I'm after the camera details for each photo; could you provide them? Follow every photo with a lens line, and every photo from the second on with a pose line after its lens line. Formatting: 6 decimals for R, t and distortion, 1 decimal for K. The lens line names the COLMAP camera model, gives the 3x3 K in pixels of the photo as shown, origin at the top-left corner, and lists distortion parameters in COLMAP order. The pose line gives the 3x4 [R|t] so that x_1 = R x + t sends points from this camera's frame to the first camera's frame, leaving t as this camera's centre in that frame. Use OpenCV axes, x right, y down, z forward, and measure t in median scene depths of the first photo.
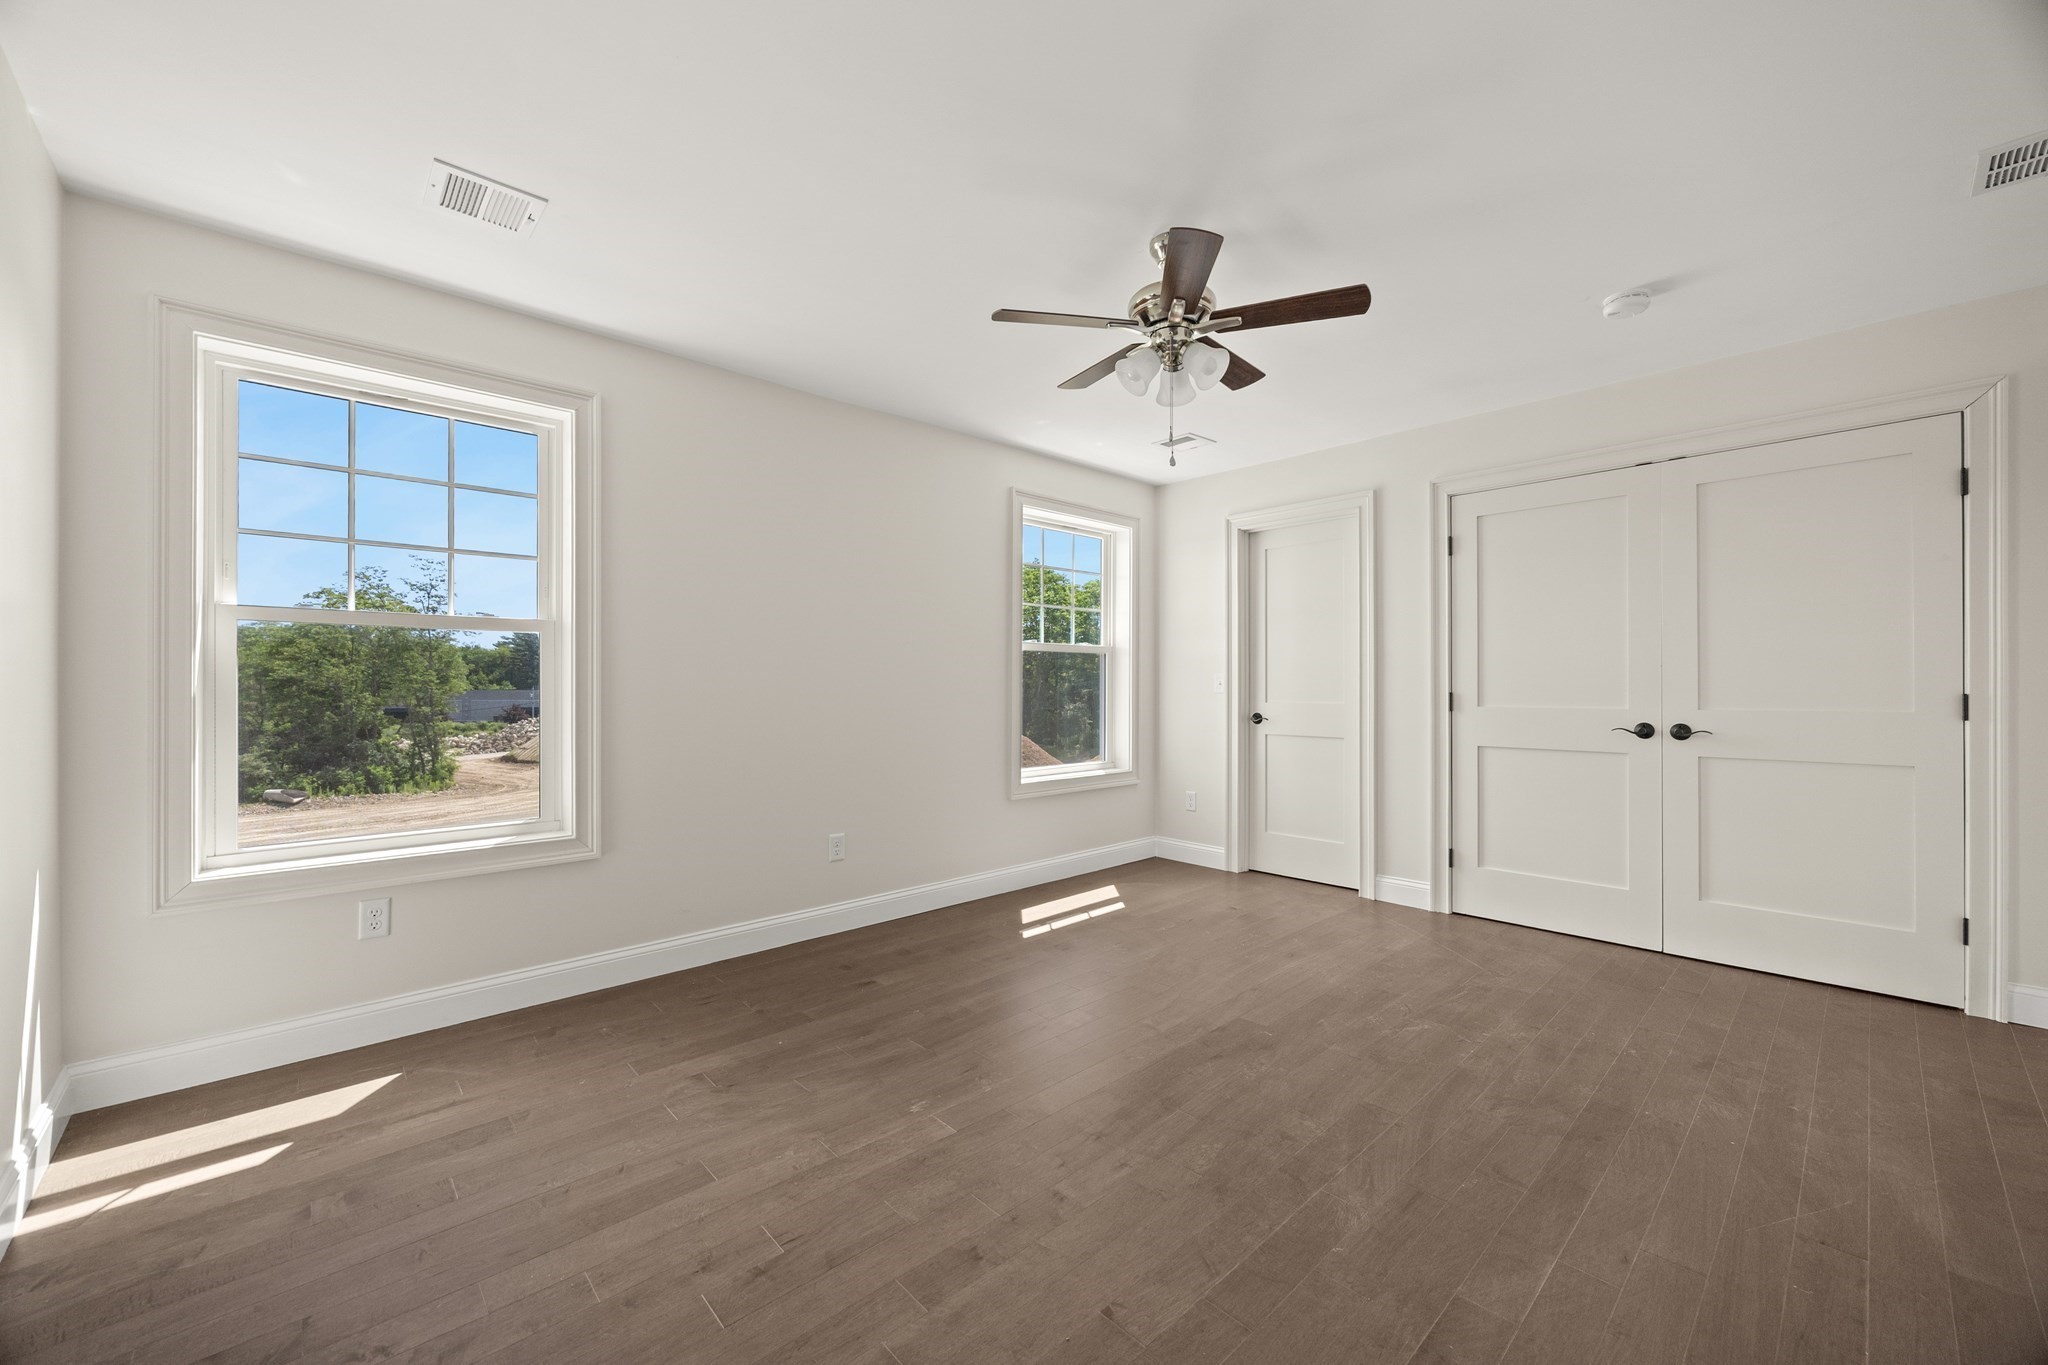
lens RADIAL K [[790.0, 0, 1023.2], [0, 790.0, 688.6], [0, 0, 1]] dist [-0.006794, -0.000038]
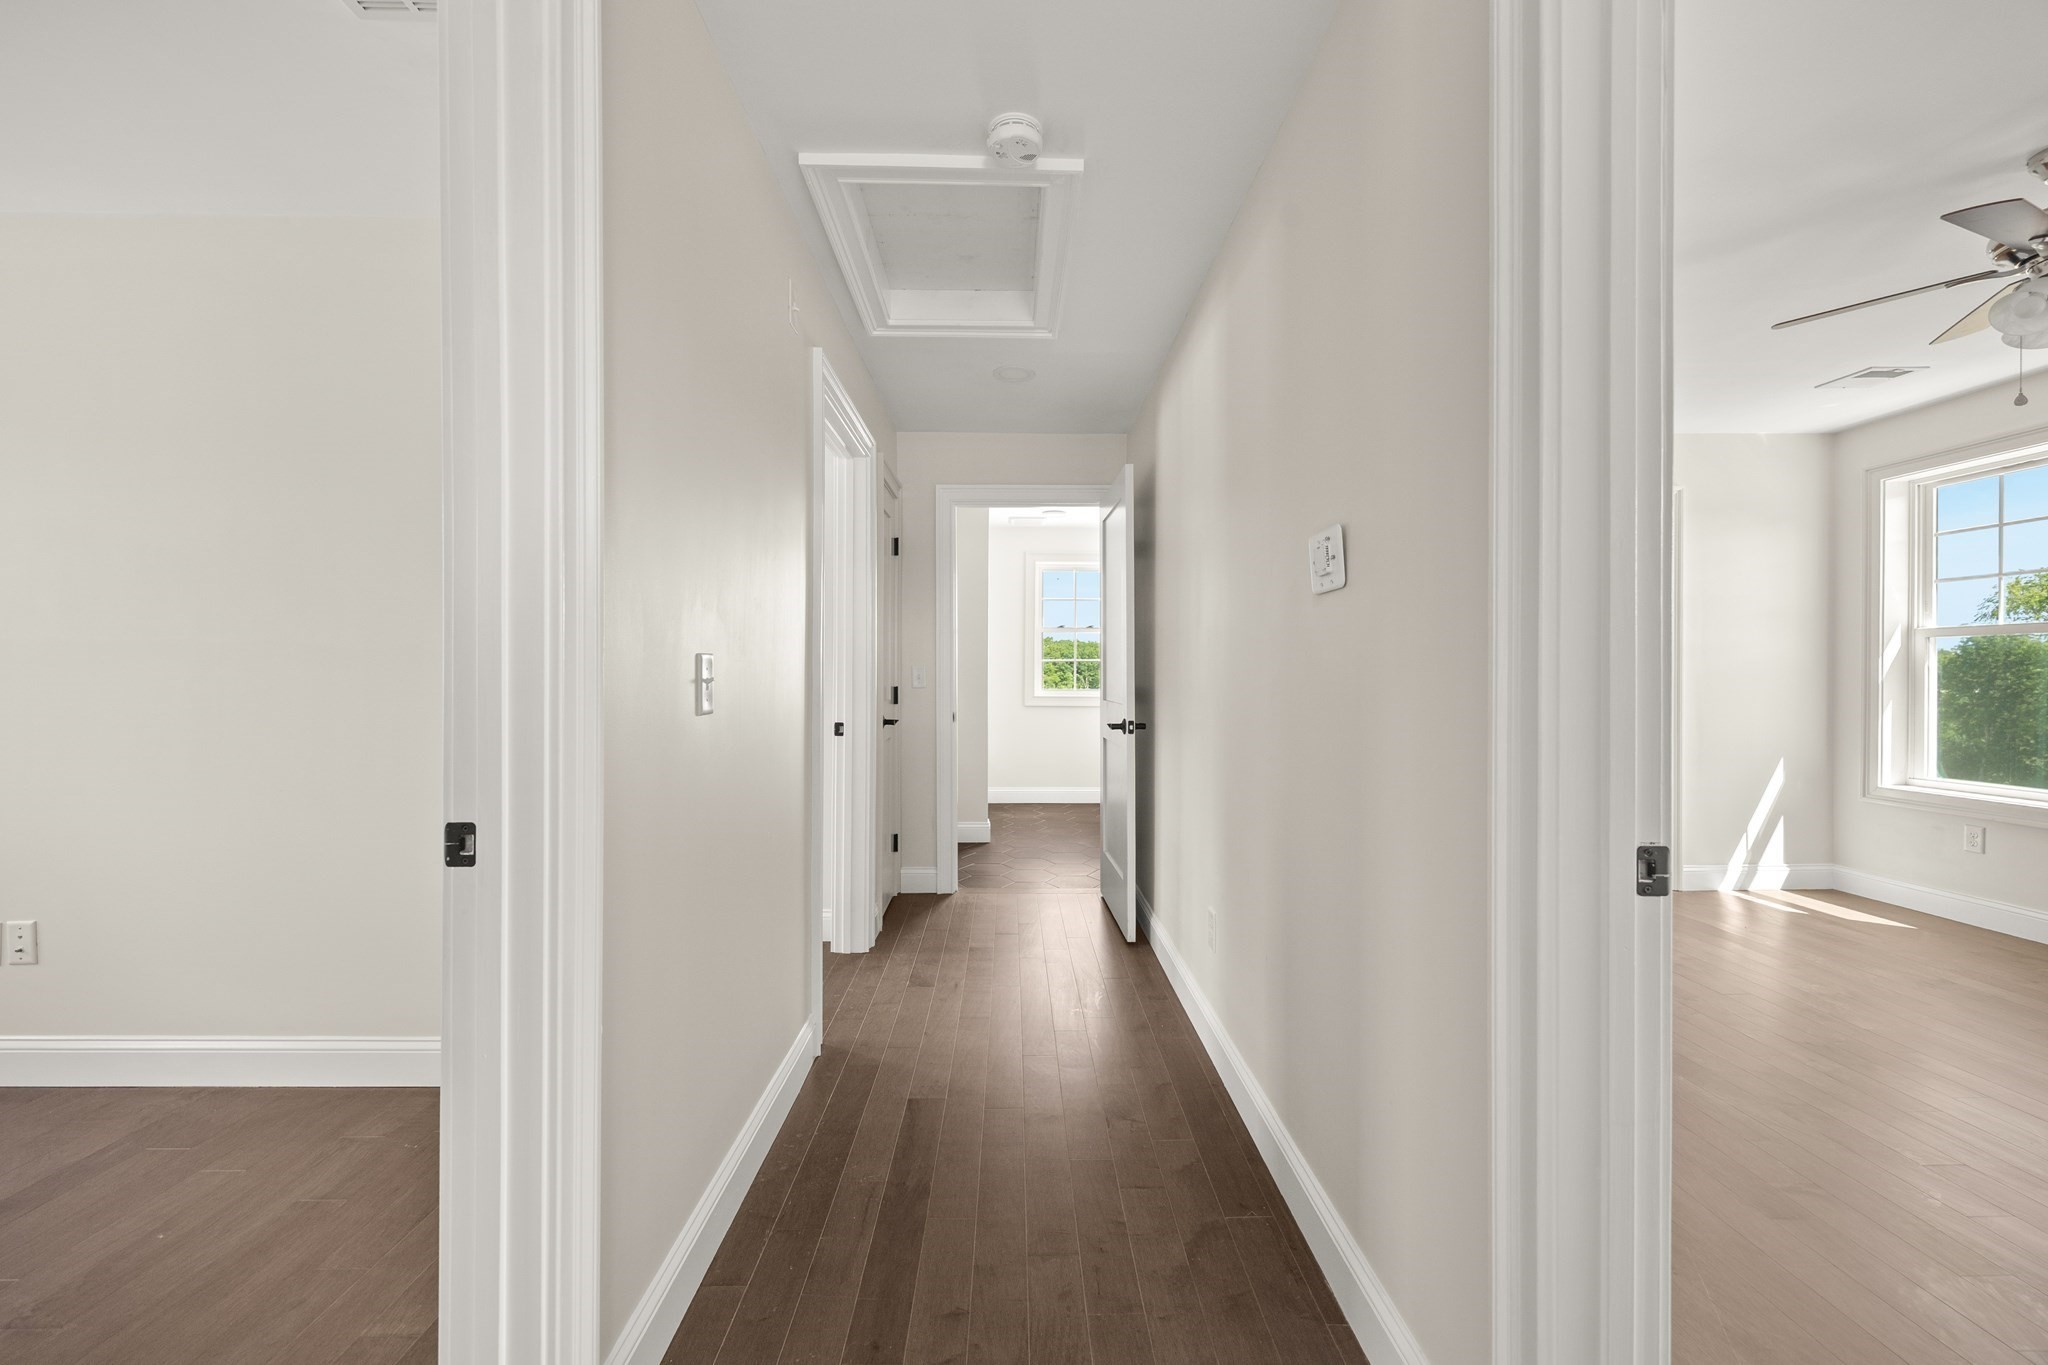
lens RADIAL K [[806.5, 0, 1027.0], [0, 806.5, 677.8], [0, 0, 1]] dist [0.000045, 0.000011]
pose [[-0.674823, 0.003681, -0.737970, 0.939237], [0.000230, 0.999989, 0.004778, -0.008018], [0.737980, 0.003055, -0.674816, 0.464447]]
